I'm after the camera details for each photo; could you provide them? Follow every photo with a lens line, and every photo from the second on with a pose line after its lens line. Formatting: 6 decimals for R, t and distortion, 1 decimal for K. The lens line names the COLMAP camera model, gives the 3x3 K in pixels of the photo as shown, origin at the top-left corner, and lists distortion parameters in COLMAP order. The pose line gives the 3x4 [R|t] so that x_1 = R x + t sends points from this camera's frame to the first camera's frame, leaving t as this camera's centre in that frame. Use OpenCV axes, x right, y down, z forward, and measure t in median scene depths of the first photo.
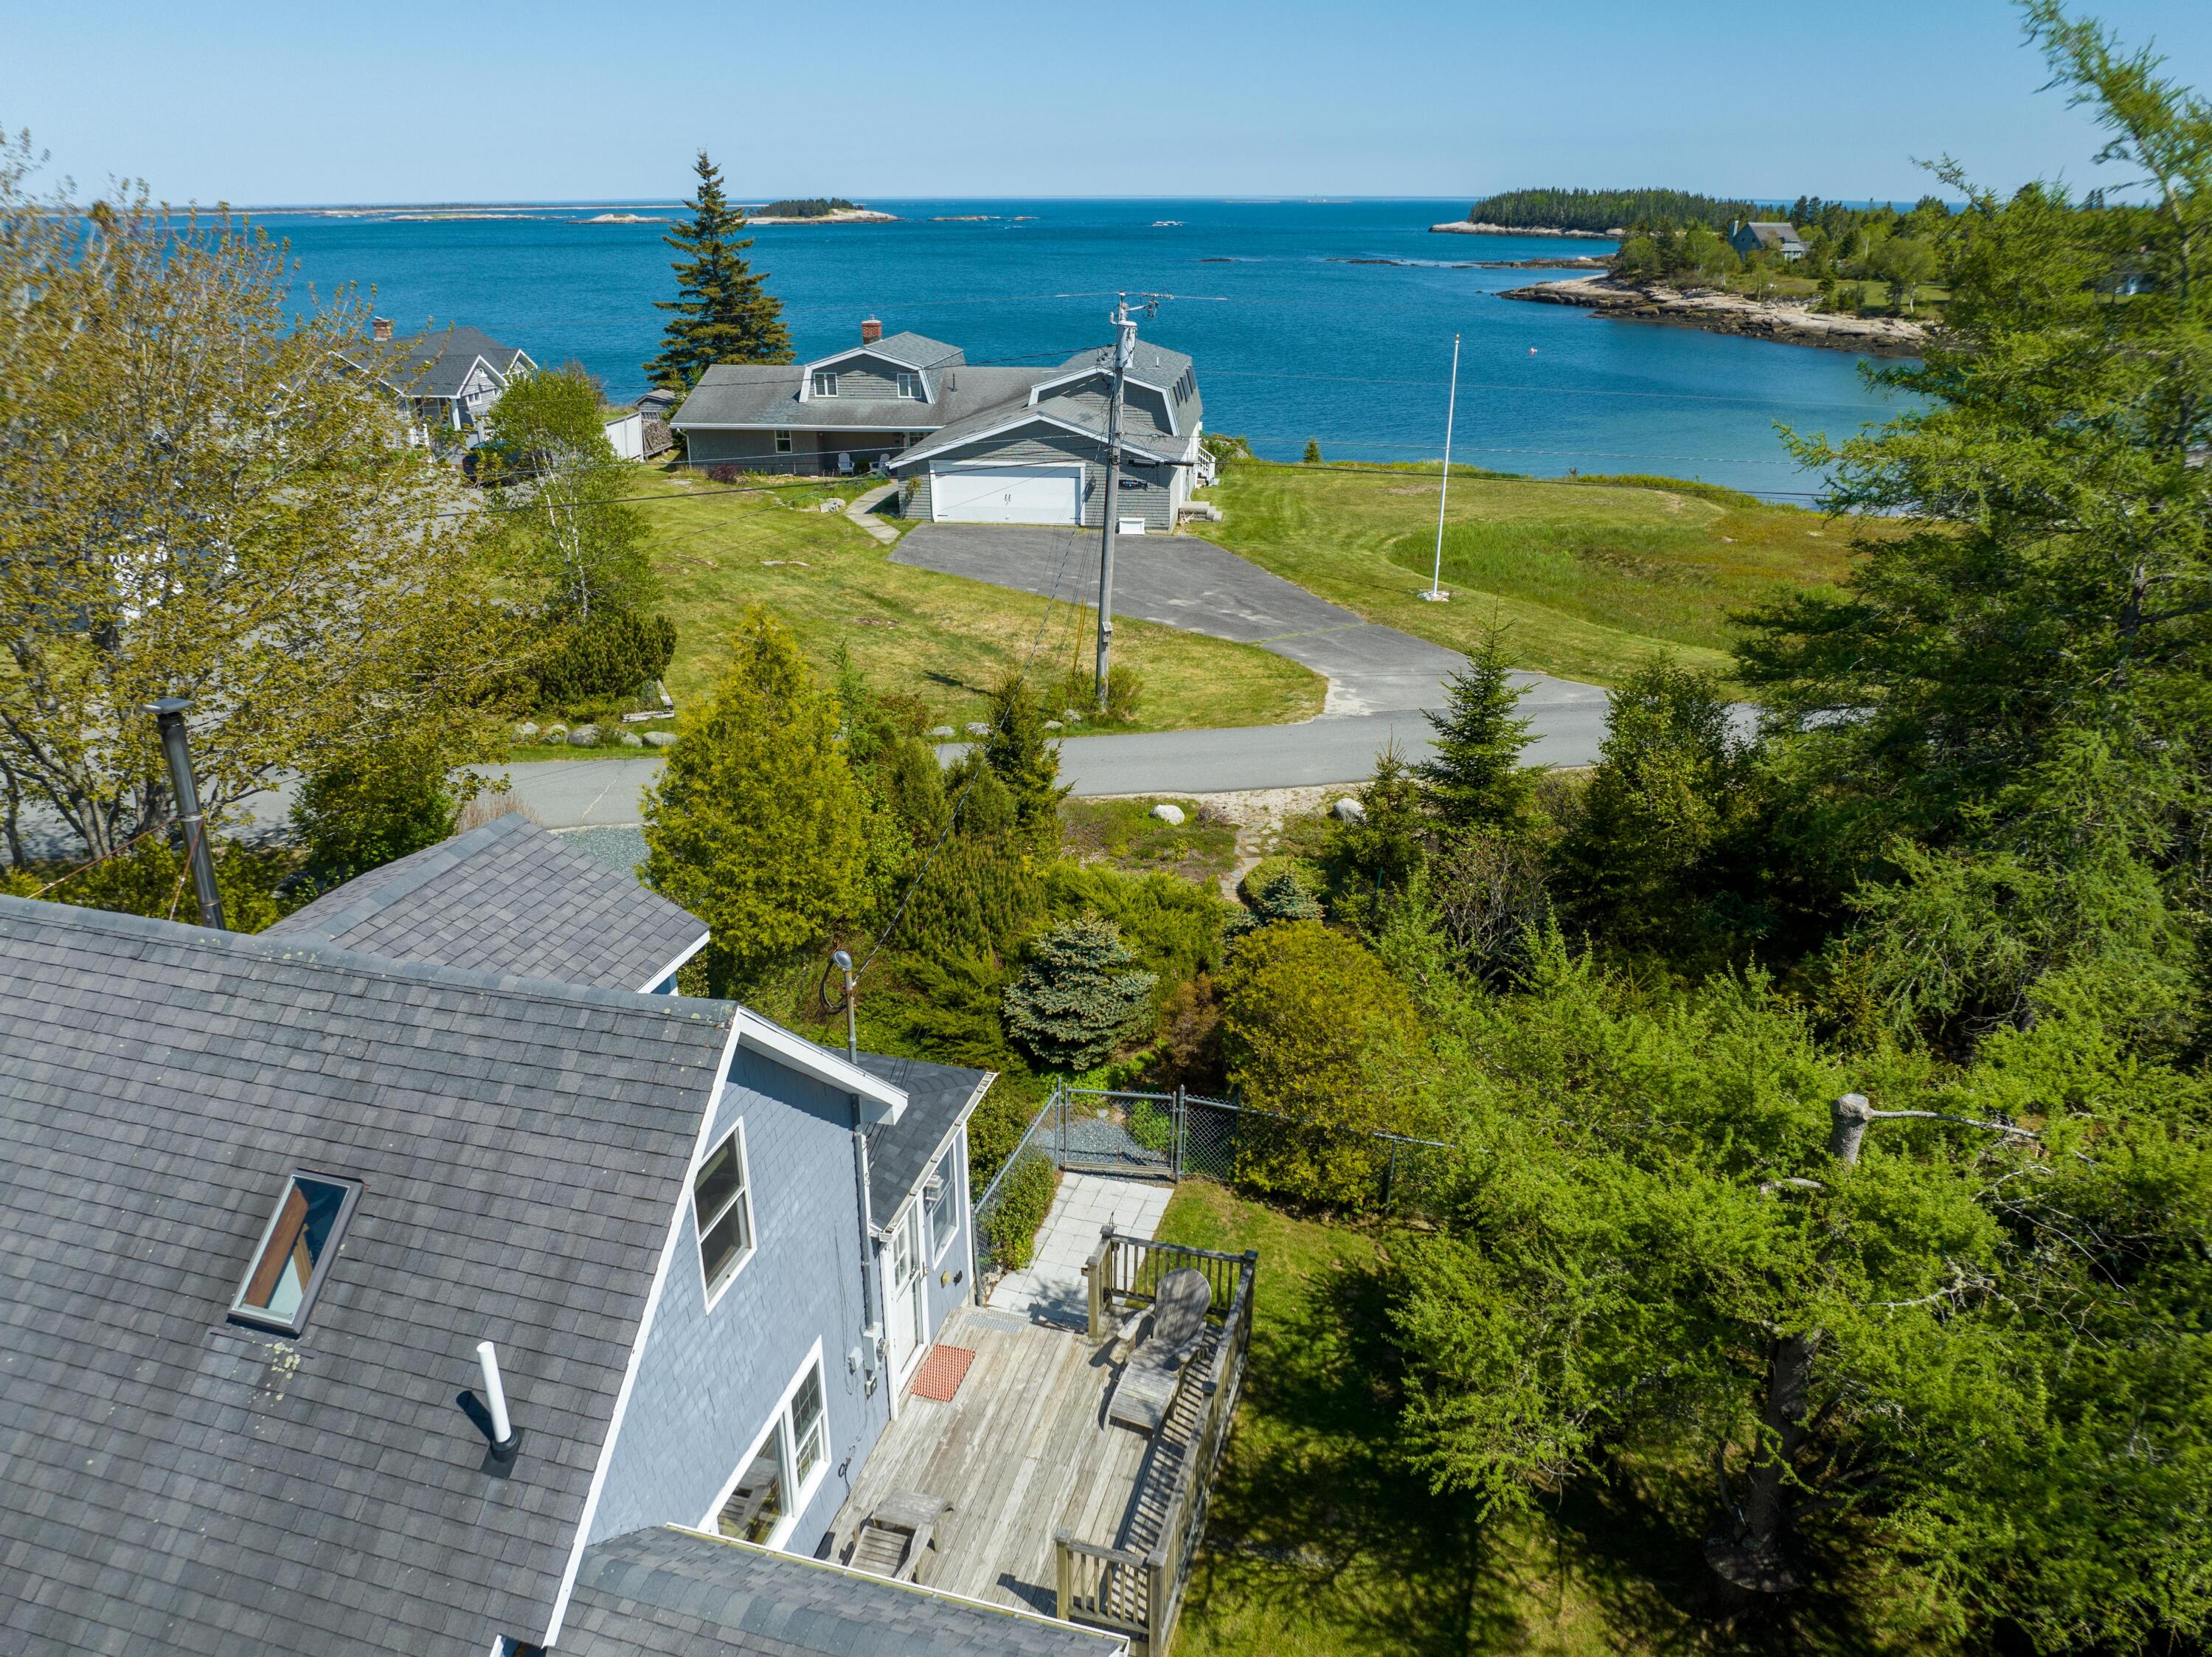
lens RADIAL K [[1555.3, 0, 1112.4], [0, 1555.3, 821.9], [0, 0, 1]] dist [-0.035841, -0.002453]
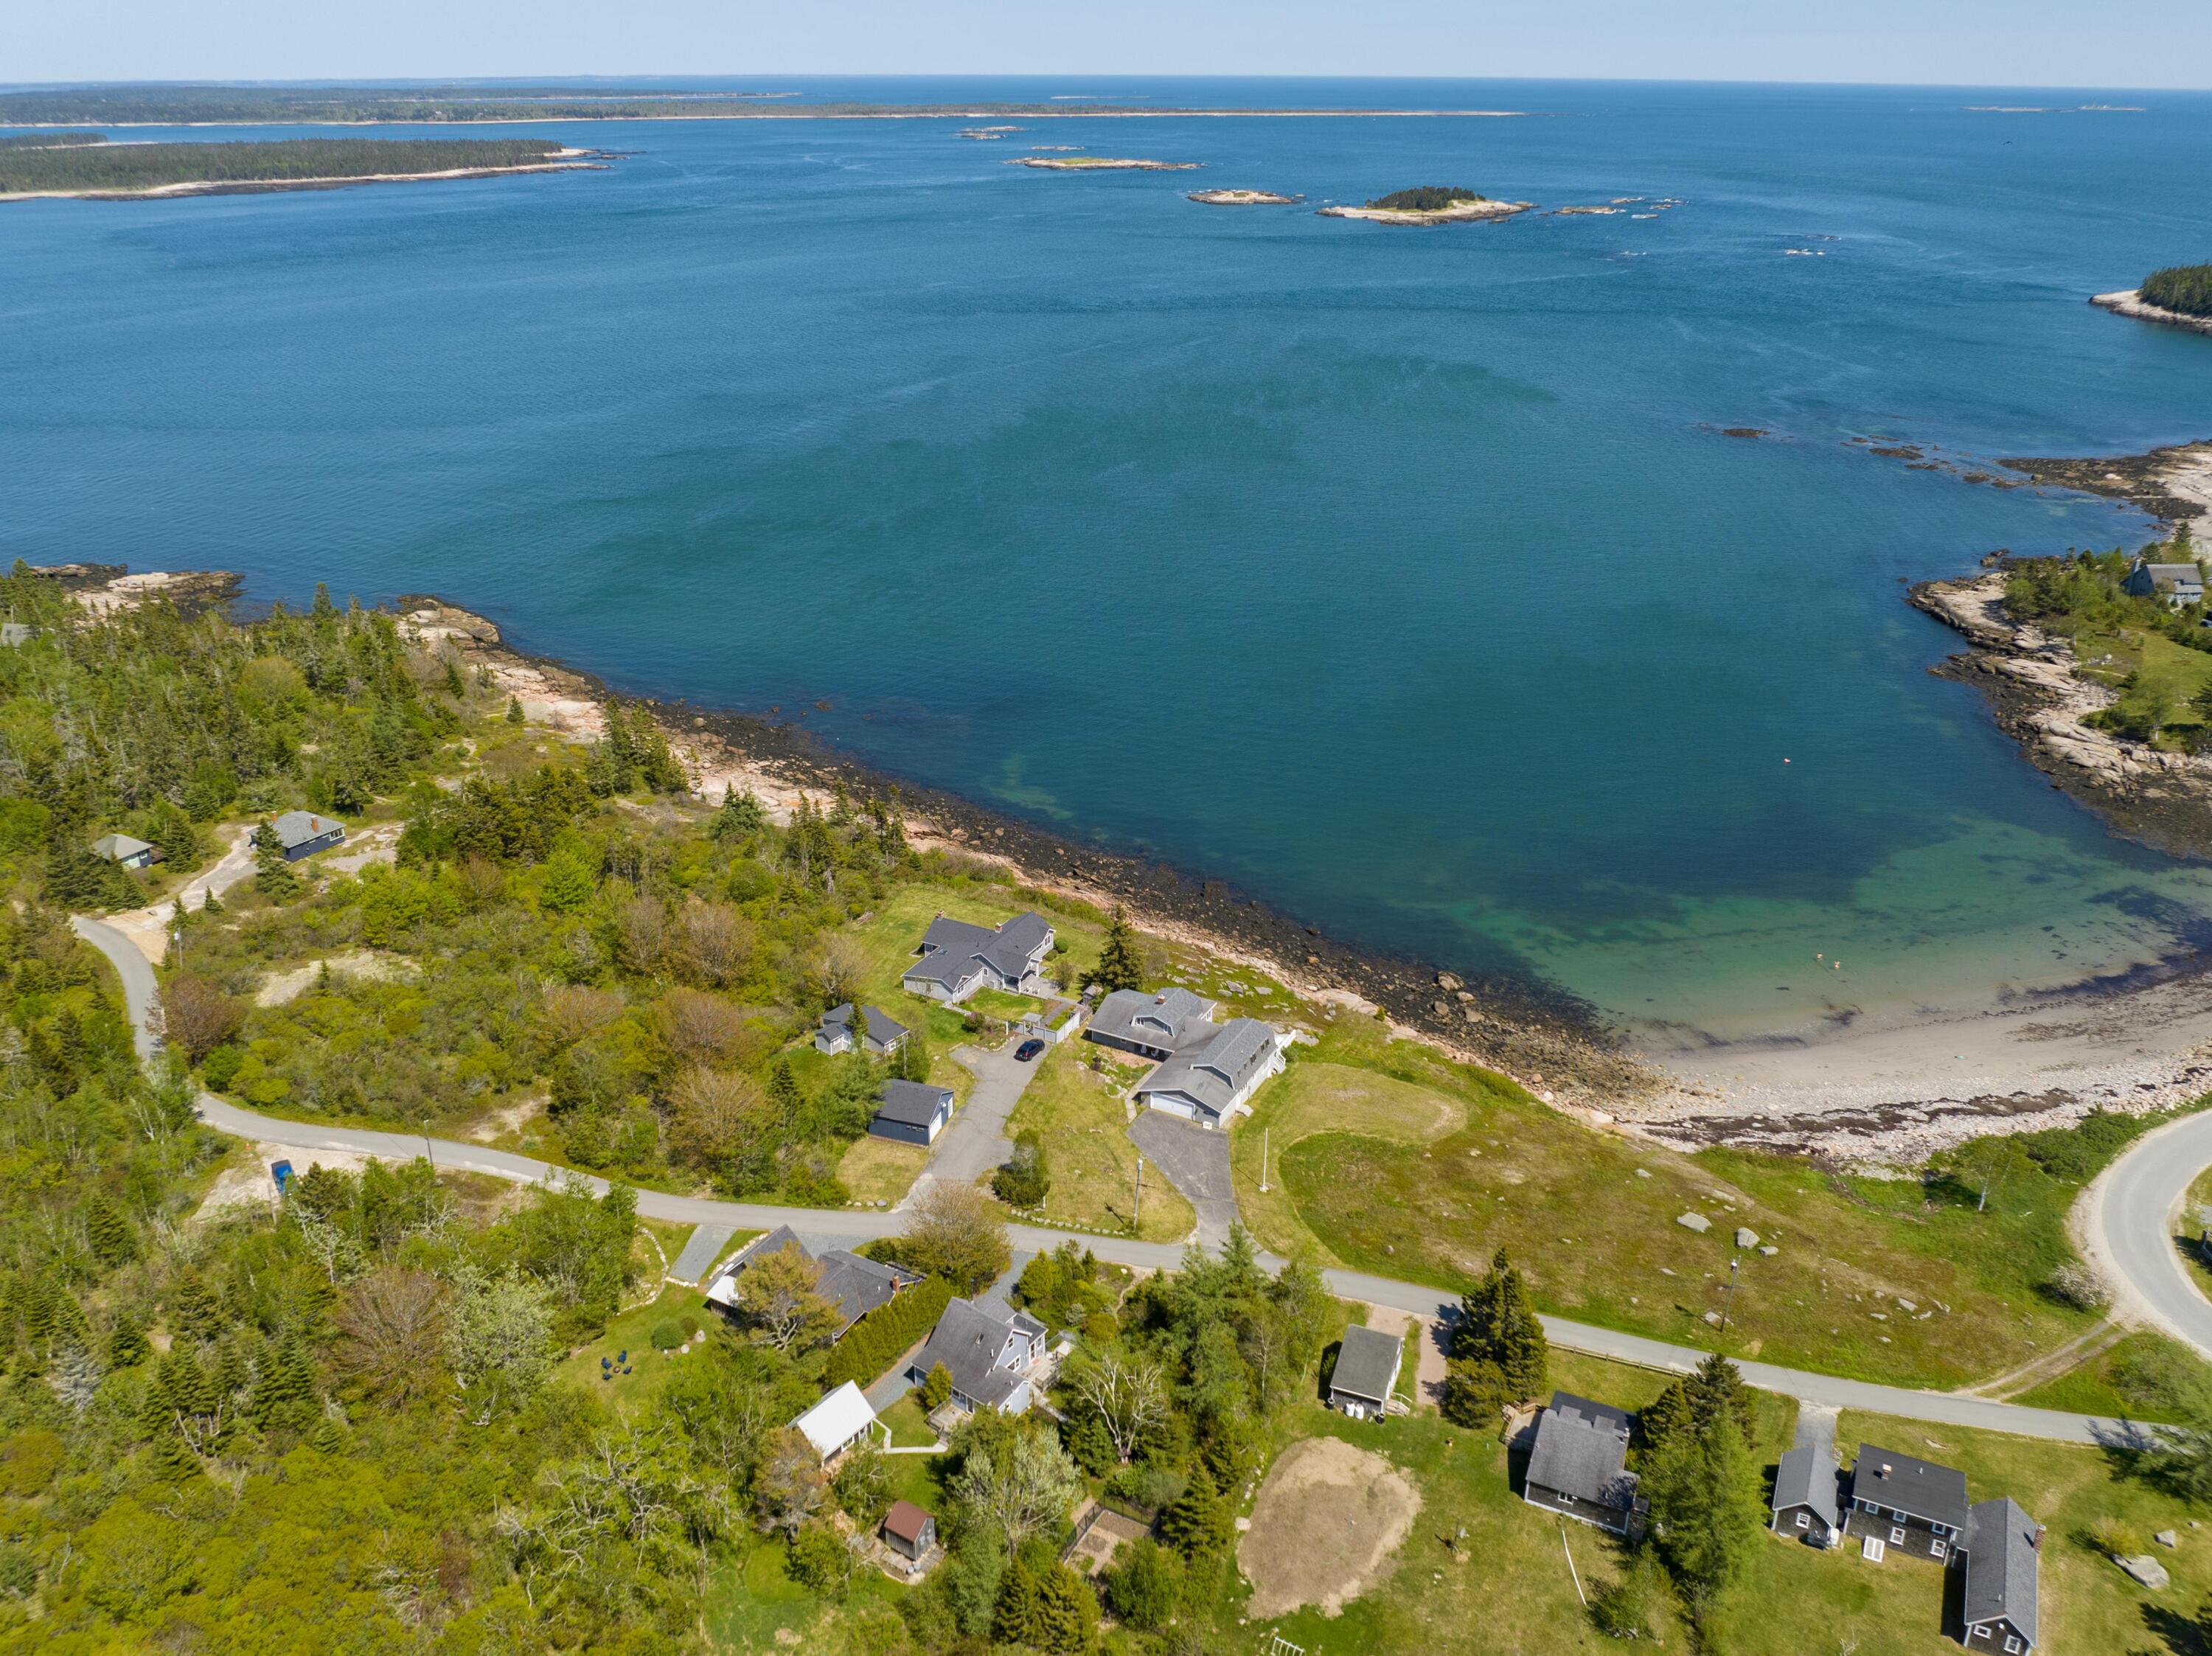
lens RADIAL K [[1748.4, 0, 1106.0], [0, 1748.4, 828.0], [0, 0, 1]] dist [-0.002056, -0.065453]
pose [[0.931289, 0.151847, -0.331124, 0.822454], [-0.141639, 0.988395, 0.054897, -0.865222], [0.335618, -0.004224, 0.941989, -2.193458]]
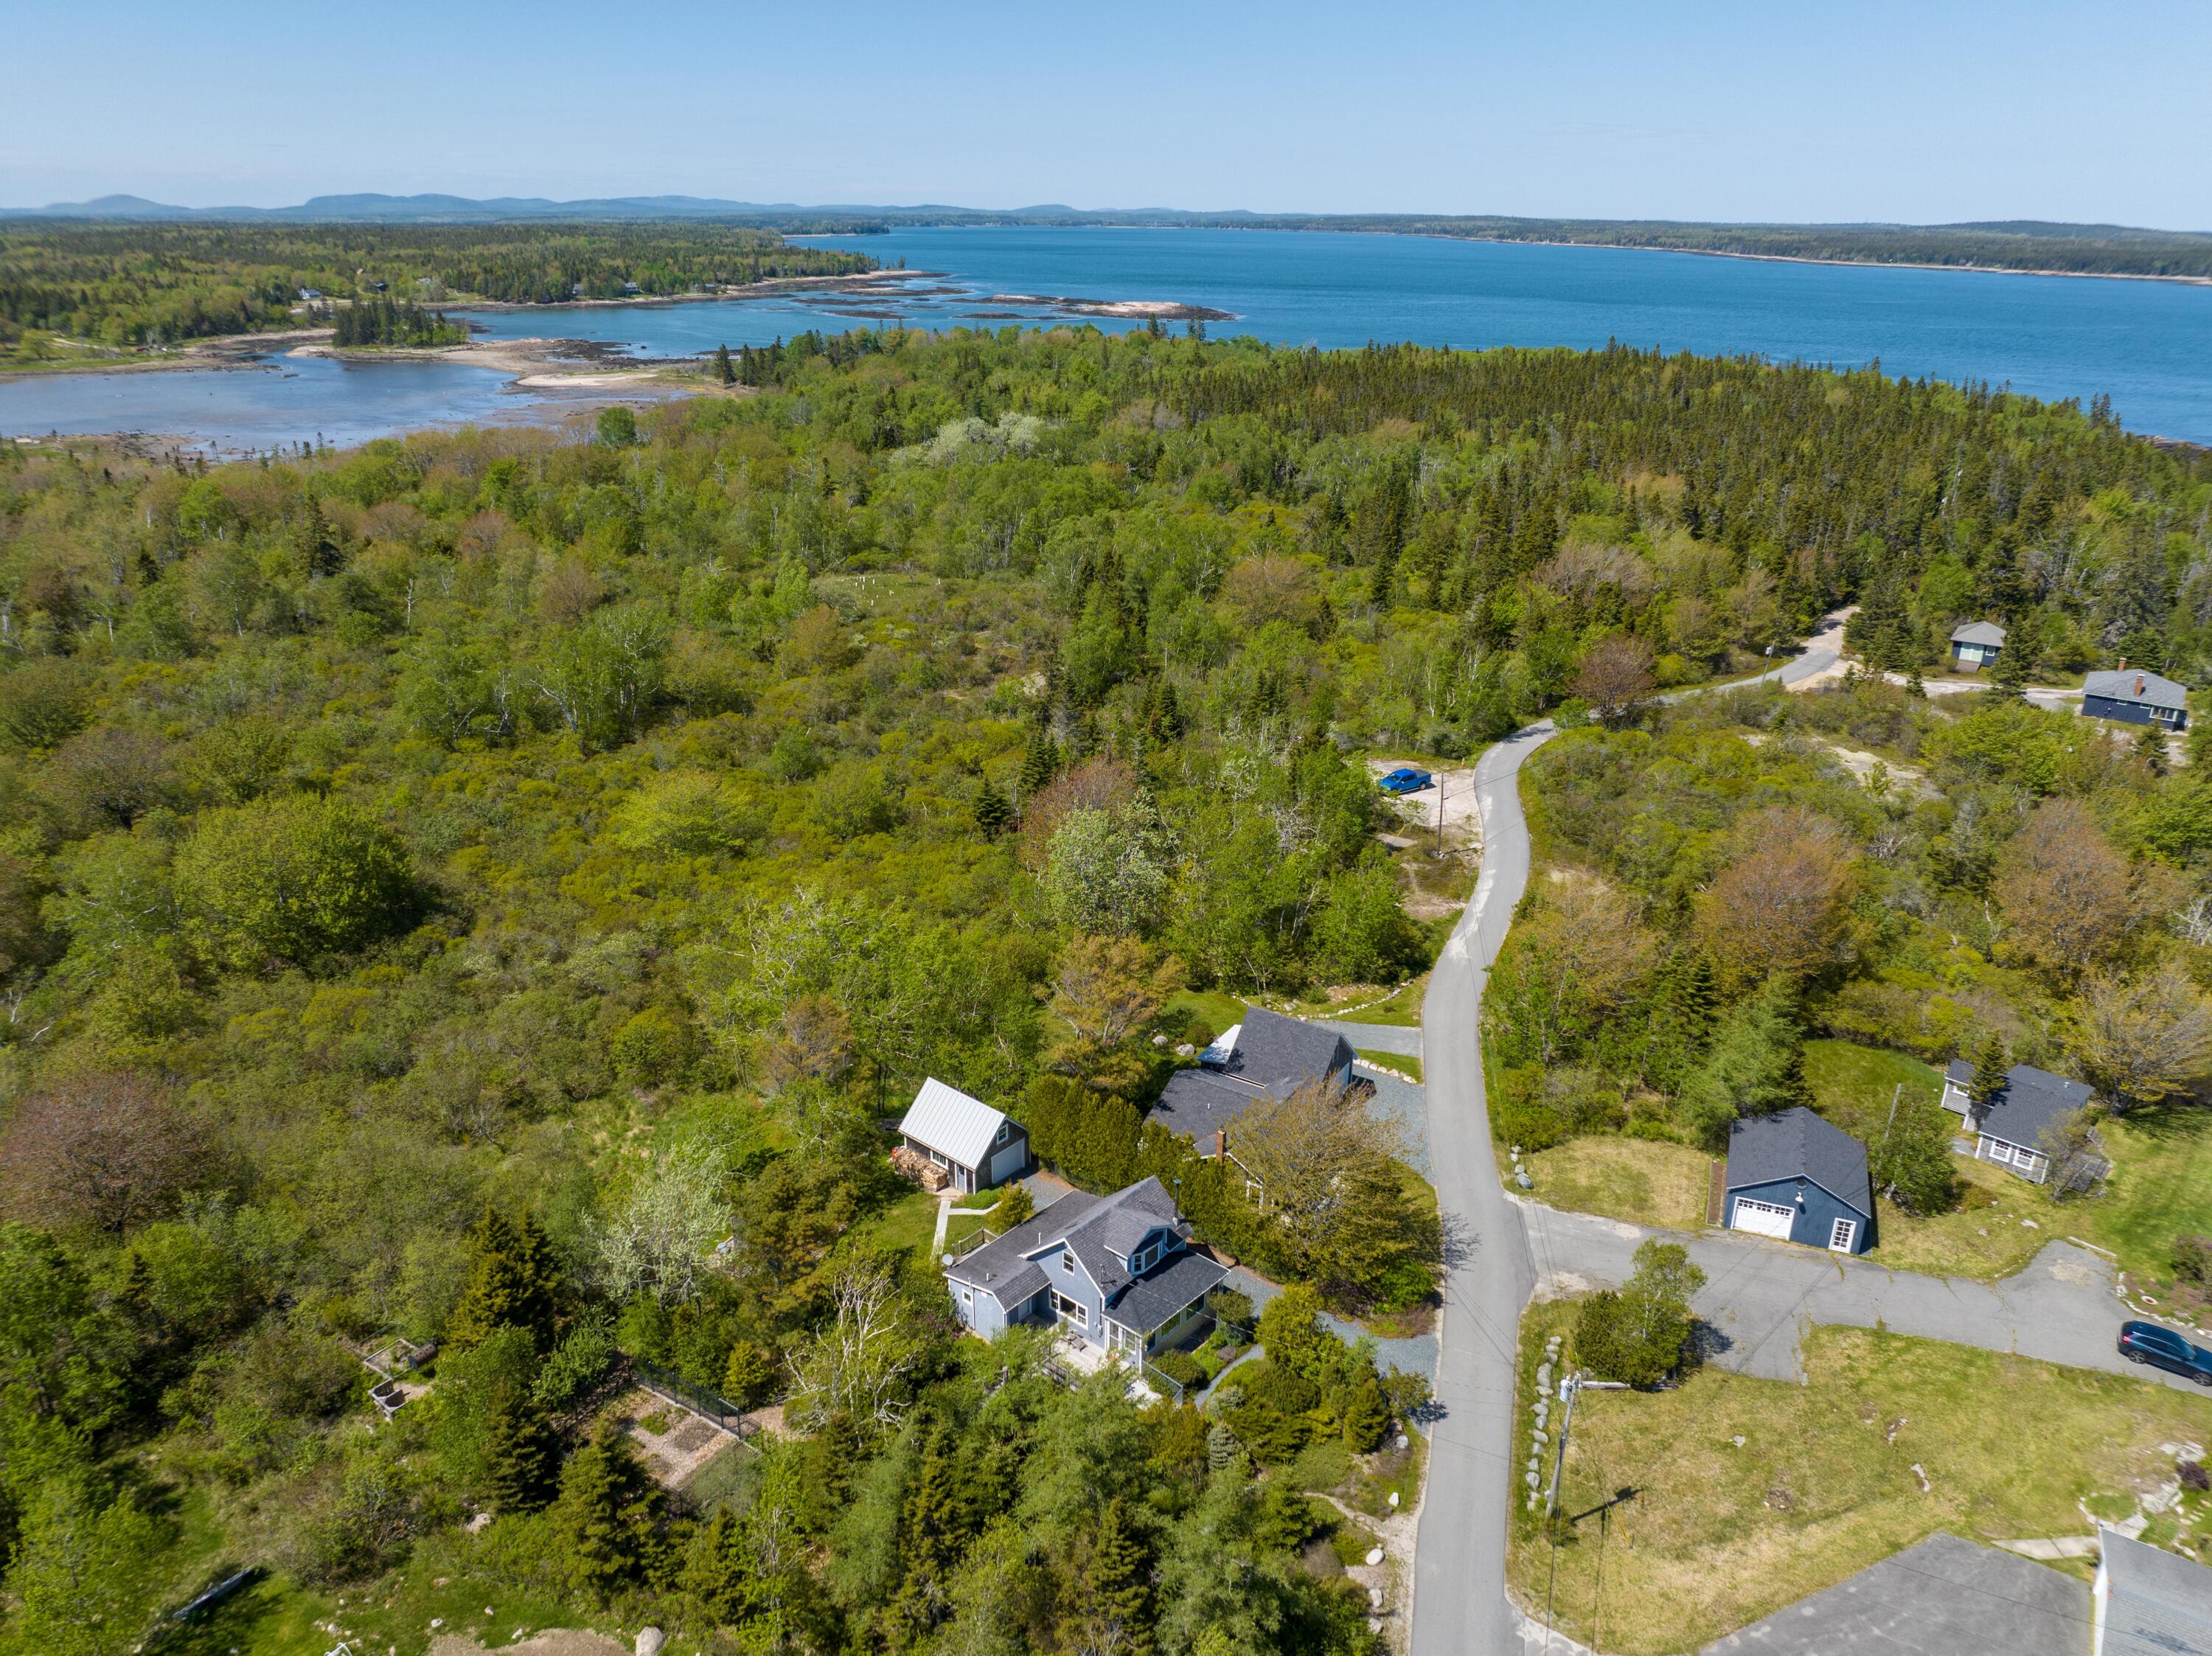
lens RADIAL K [[1555.0, 0, 1112.4], [0, 1555.0, 821.4], [0, 0, 1]] dist [-0.035841, -0.002453]
pose [[-0.436699, 0.320223, -0.840685, 0.916023], [-0.335159, 0.809311, 0.482373, -0.896080], [0.834843, 0.492415, -0.246100, 0.351622]]
